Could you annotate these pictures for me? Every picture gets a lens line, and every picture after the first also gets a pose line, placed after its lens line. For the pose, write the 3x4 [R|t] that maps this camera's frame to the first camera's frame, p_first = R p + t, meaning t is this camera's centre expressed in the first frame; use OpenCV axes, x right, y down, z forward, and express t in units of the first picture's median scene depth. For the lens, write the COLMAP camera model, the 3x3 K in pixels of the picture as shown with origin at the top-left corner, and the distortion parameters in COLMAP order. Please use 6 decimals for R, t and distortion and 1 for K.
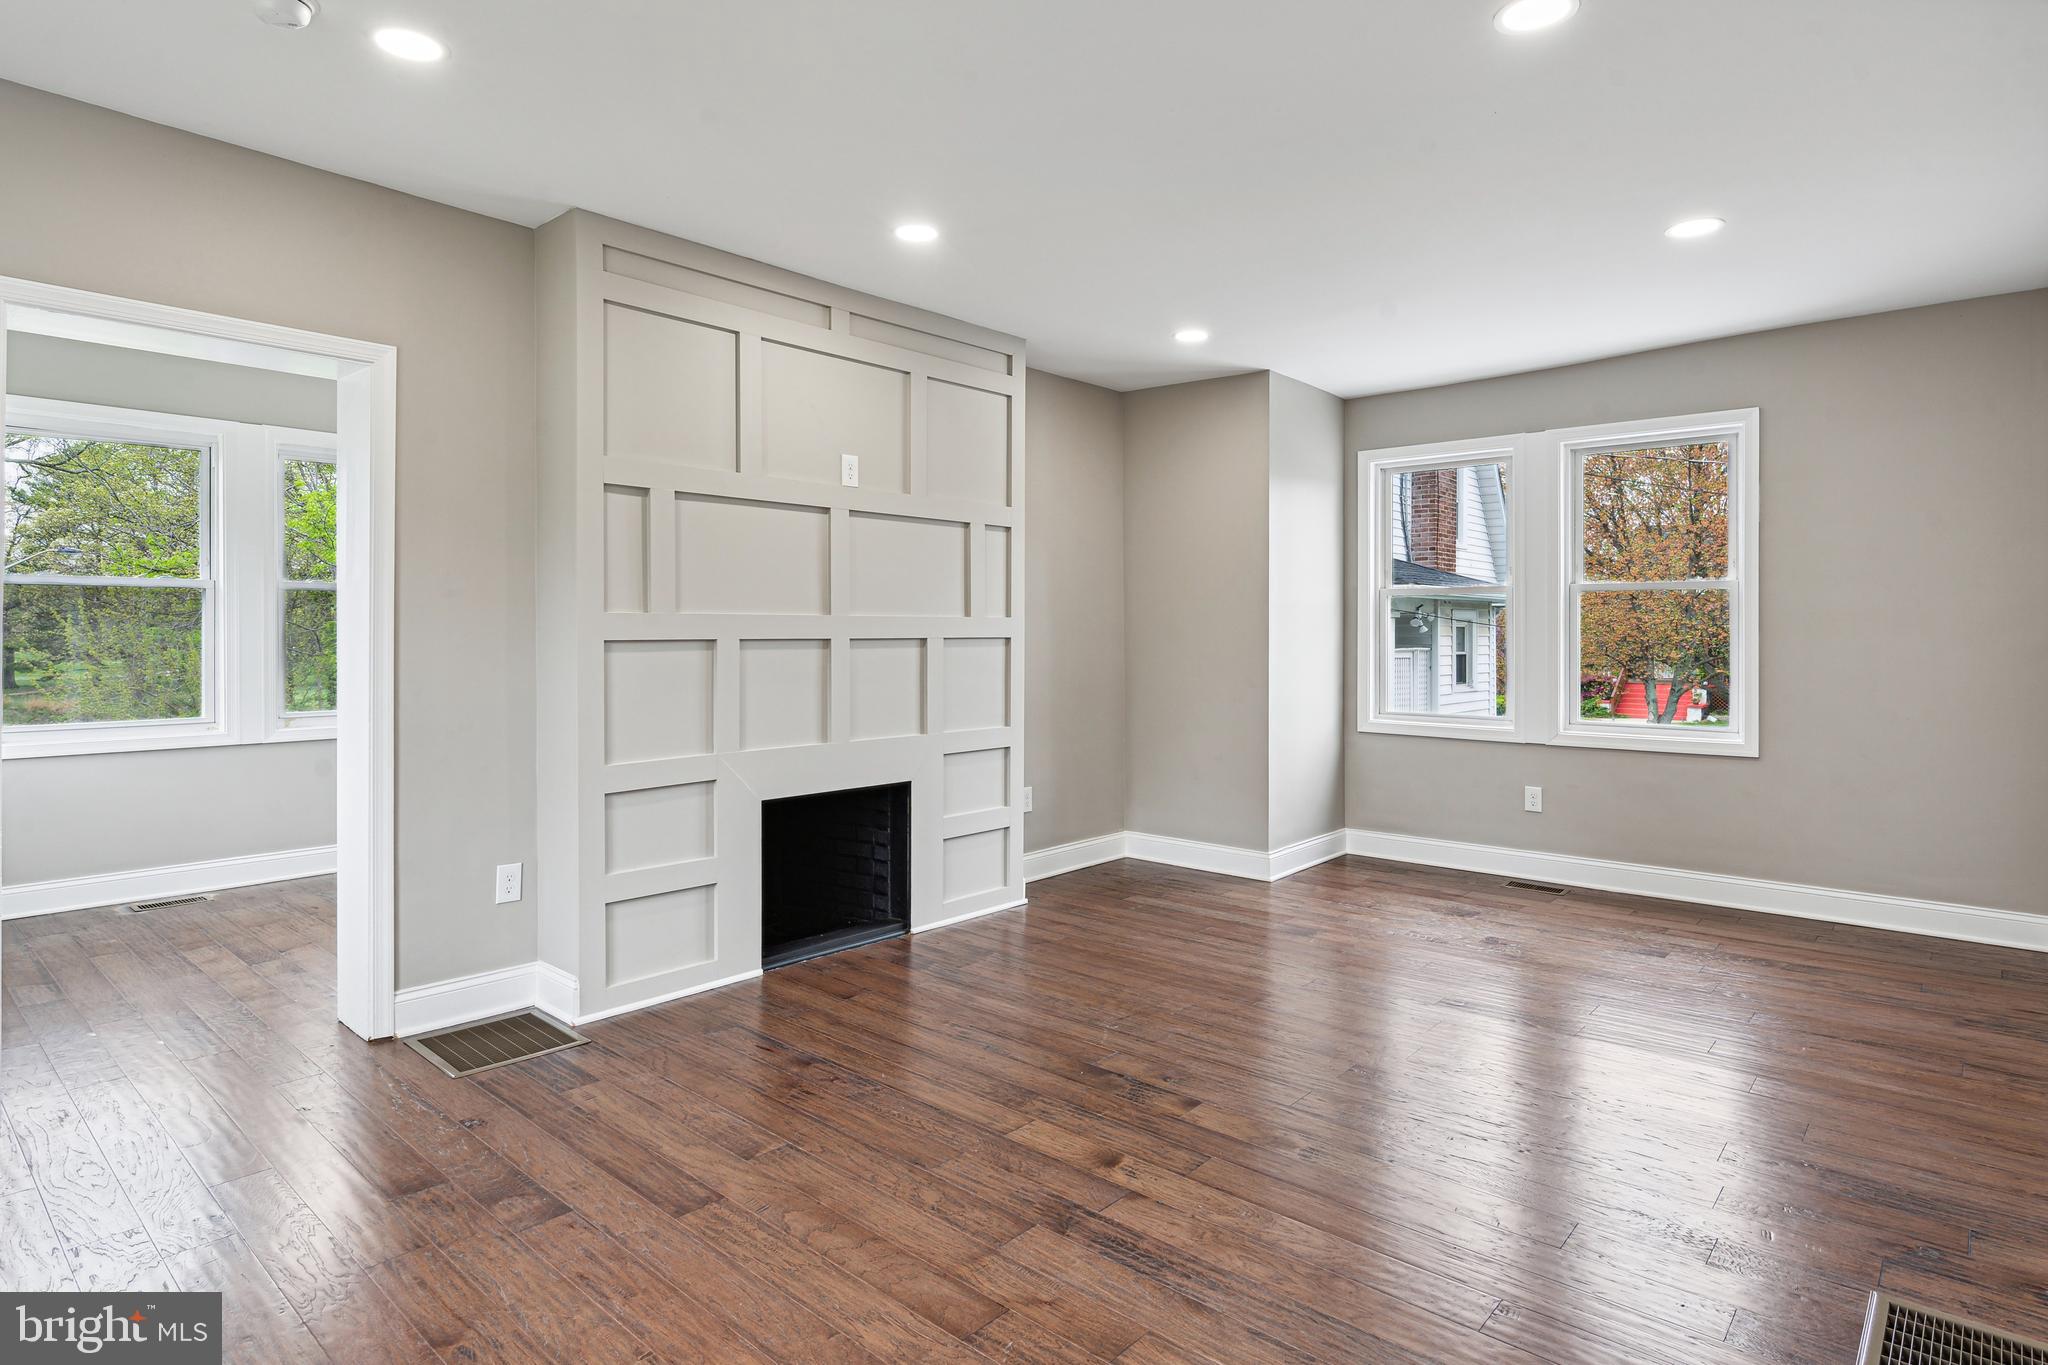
lens RADIAL K [[1072.0, 0, 970.7], [0, 1072.0, 634.1], [0, 0, 1]] dist [-0.000958, 0.000106]
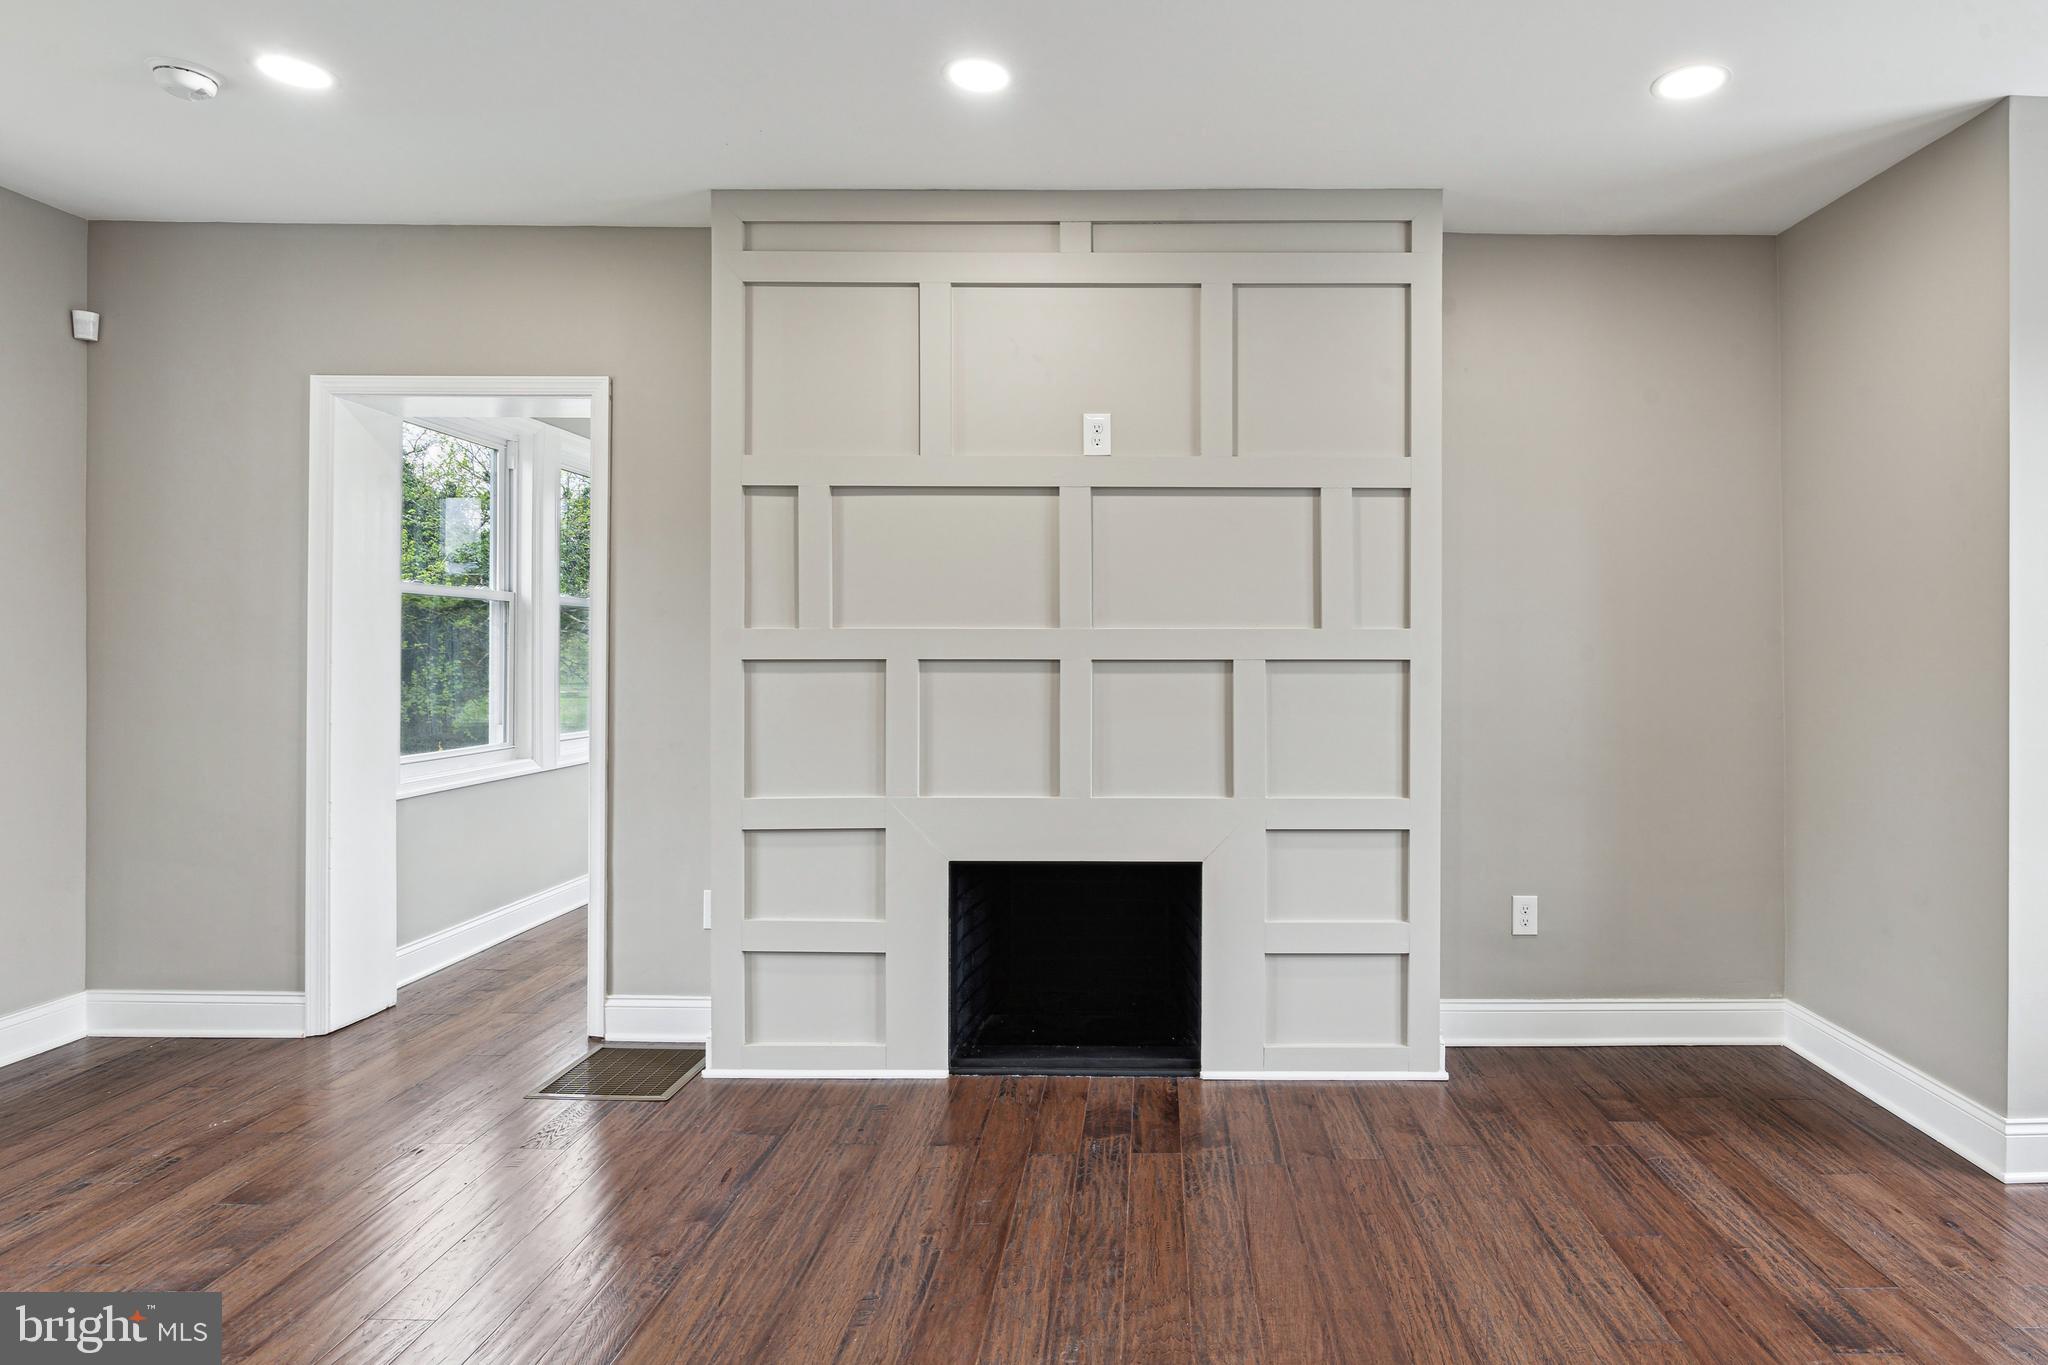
lens RADIAL K [[1072.6, 0, 1021.6], [0, 1072.6, 652.5], [0, 0, 1]] dist [-0.003304, 0.000177]
pose [[0.697184, 0.003099, -0.716886, 0.397311], [-0.002663, 0.999995, 0.001734, -0.002134], [0.716887, 0.000701, 0.697189, 0.456258]]
